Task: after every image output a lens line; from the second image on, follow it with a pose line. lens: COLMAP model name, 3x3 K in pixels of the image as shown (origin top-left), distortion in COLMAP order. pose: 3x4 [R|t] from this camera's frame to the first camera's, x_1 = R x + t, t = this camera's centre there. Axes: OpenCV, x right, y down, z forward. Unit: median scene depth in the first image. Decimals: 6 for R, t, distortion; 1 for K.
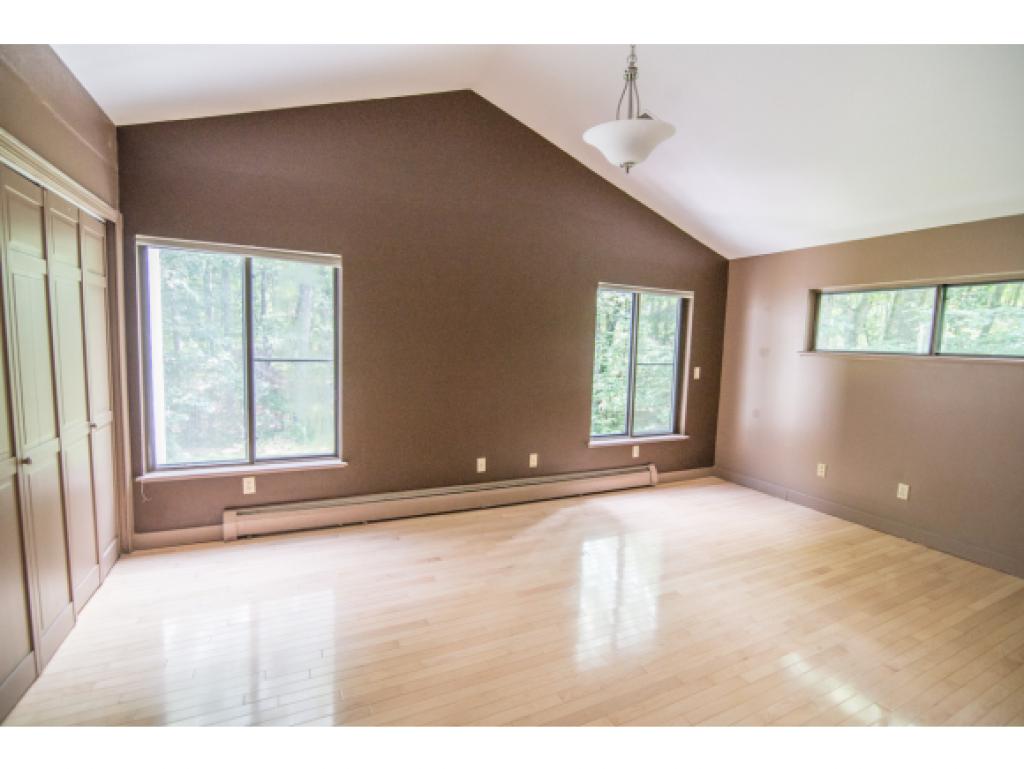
lens RADIAL K [[466.8, 0, 514.2], [0, 466.8, 387.1], [0, 0, 1]] dist [-0.020348, -0.000169]
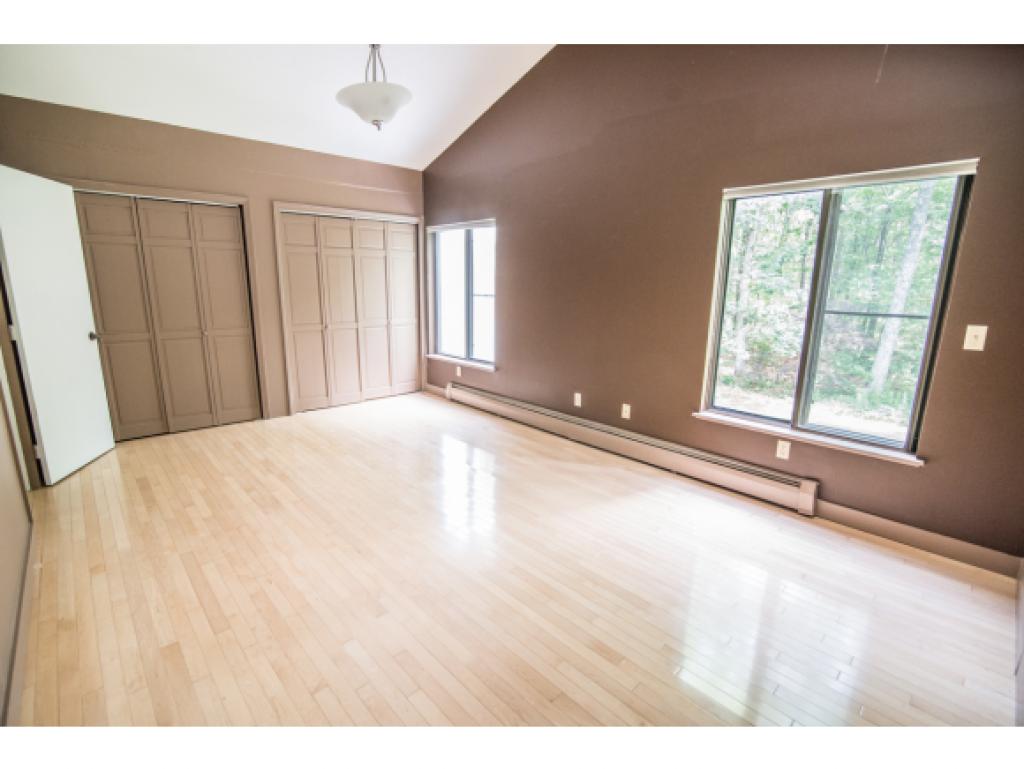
lens RADIAL K [[485.2, 0, 515.6], [0, 485.2, 388.1], [0, 0, 1]] dist [-0.019219, -0.000023]
pose [[0.288801, 0.178475, -0.940607, 0.951799], [-0.092693, 0.983067, 0.158072, -0.017866], [0.952891, 0.041536, 0.300454, 0.568246]]
